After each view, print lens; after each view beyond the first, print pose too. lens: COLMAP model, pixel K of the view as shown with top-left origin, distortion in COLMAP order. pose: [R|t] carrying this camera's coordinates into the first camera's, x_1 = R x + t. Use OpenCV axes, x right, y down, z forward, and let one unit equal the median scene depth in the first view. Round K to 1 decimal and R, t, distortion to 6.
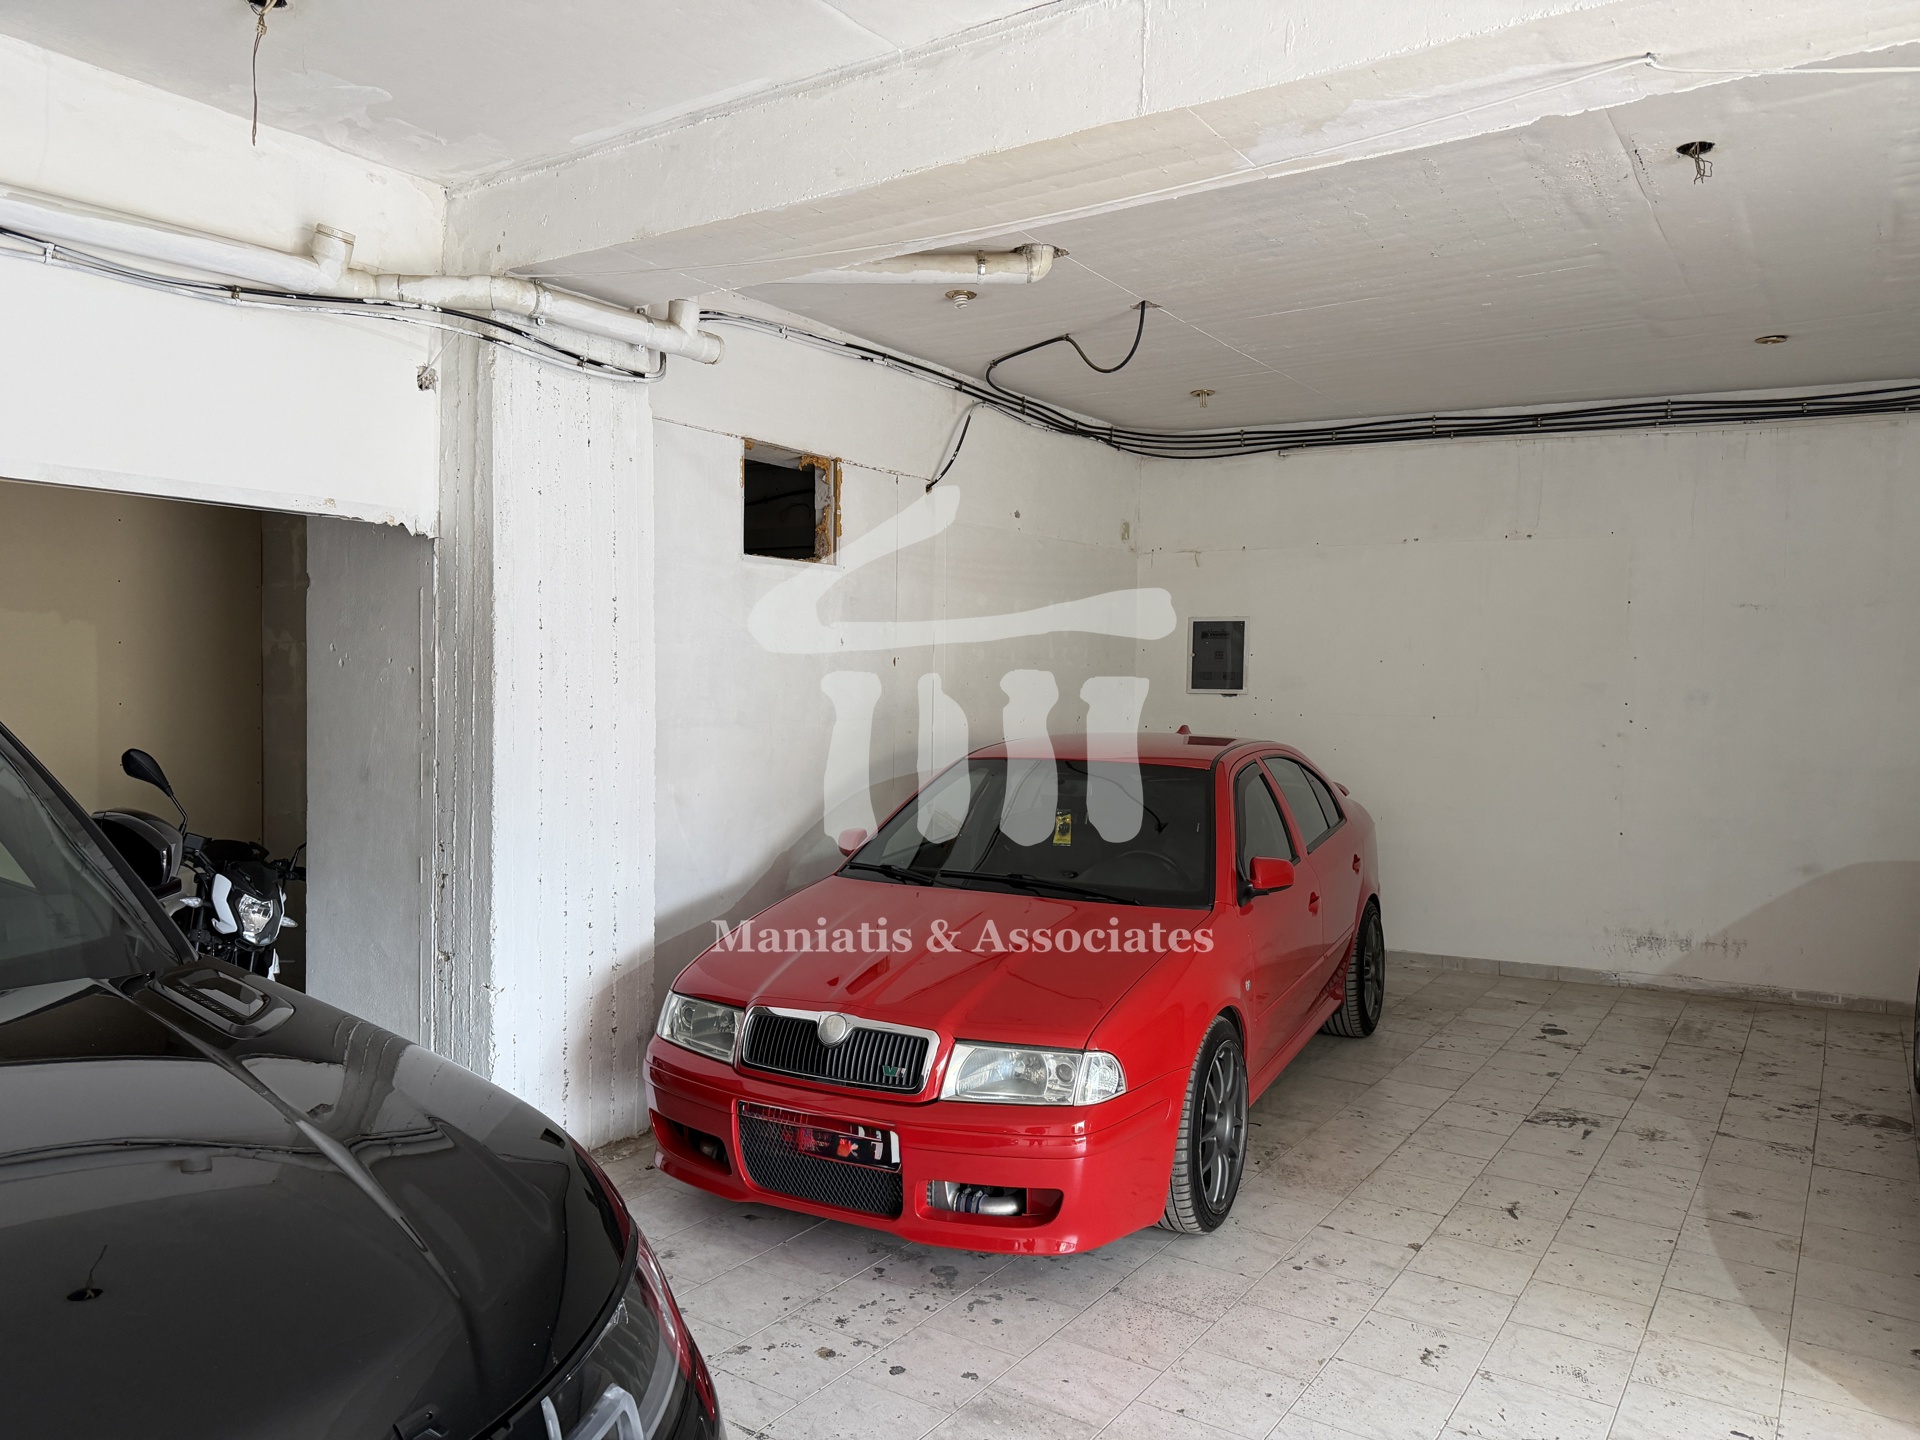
lens RADIAL K [[1347.9, 0, 954.8], [0, 1347.9, 721.3], [0, 0, 1]] dist [0.053371, -0.060364]
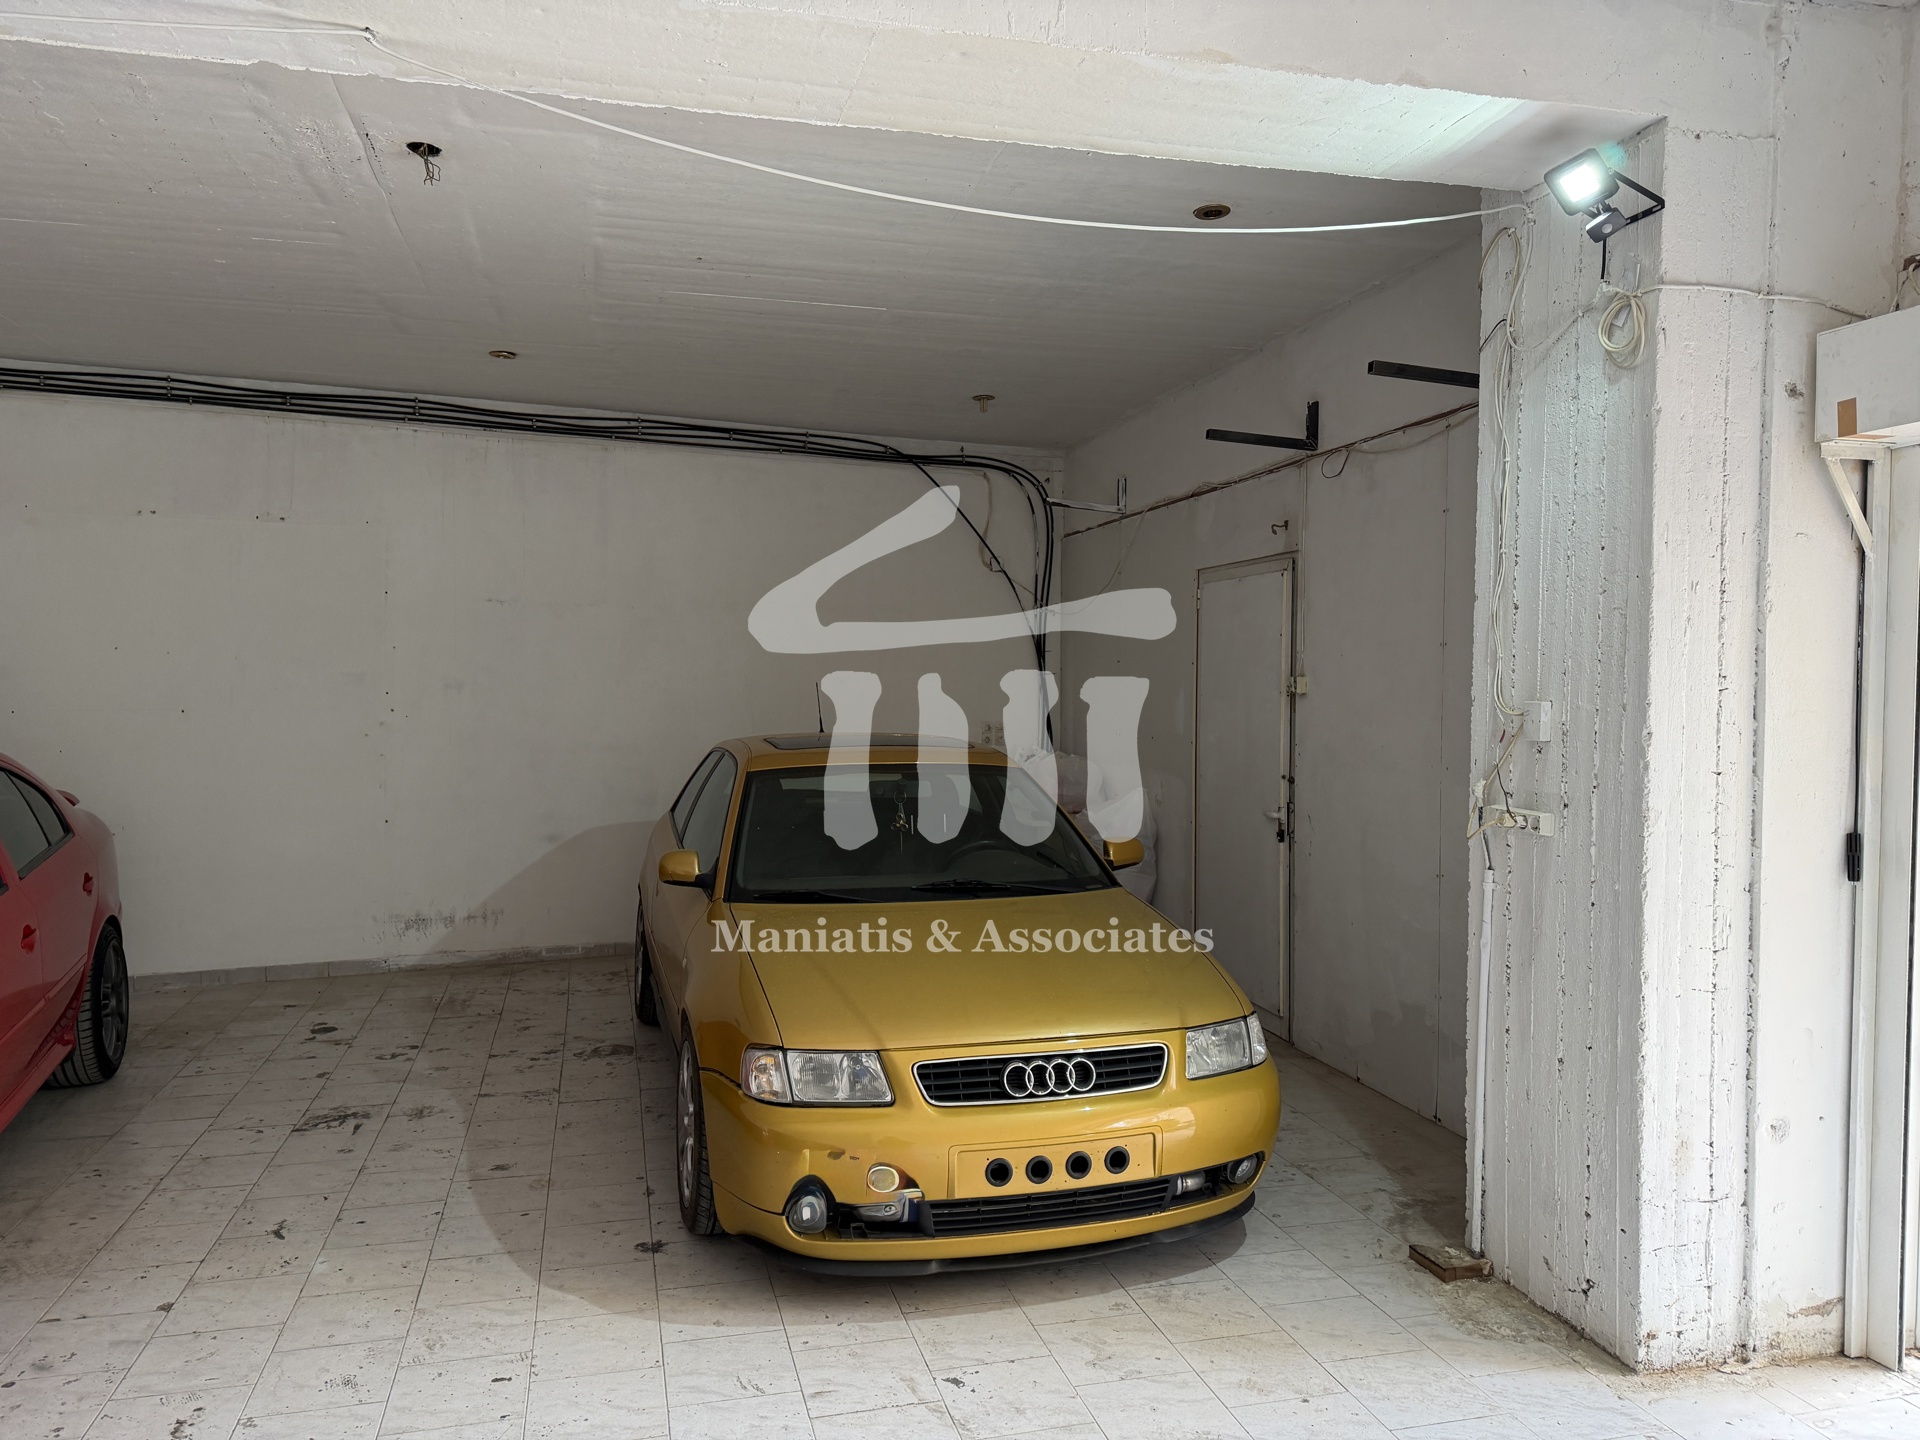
lens RADIAL K [[1347.9, 0, 953.6], [0, 1347.9, 725.0], [0, 0, 1]] dist [0.053371, -0.060364]
pose [[0.661952, -0.031988, 0.748864, 0.023254], [0.024898, 0.999476, 0.020685, 0.001059], [-0.749133, 0.004952, 0.662401, 0.023003]]
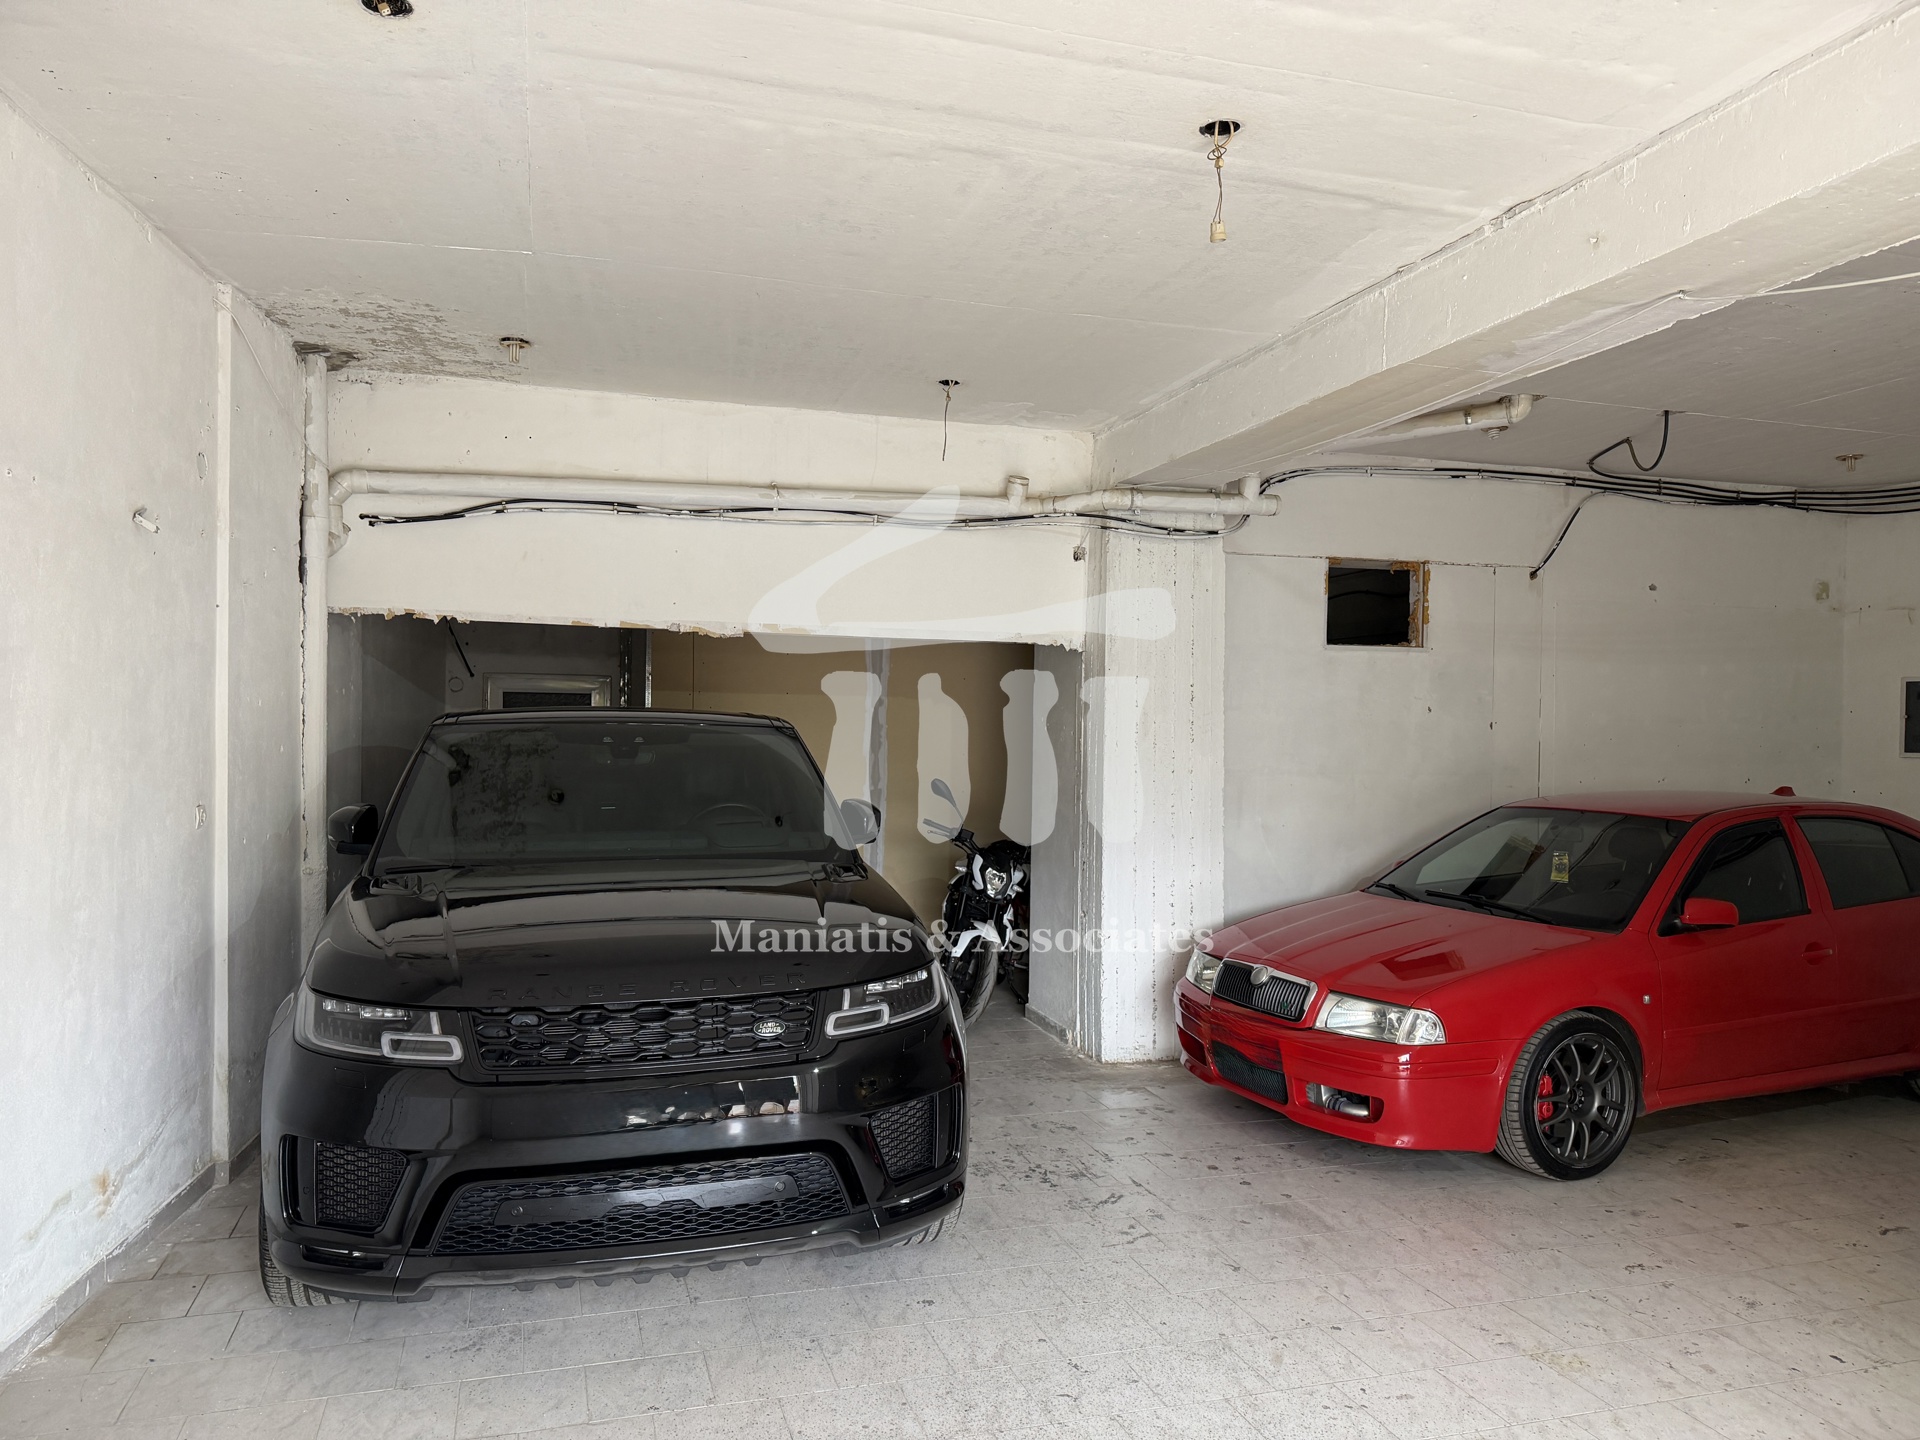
lens RADIAL K [[1347.9, 0, 956.7], [0, 1347.9, 726.2], [0, 0, 1]] dist [0.053371, -0.060364]
pose [[0.777673, -0.002147, -0.628666, 0.509796], [-0.023702, 0.999183, -0.032732, 0.009547], [0.628222, 0.040355, 0.776987, -0.328352]]
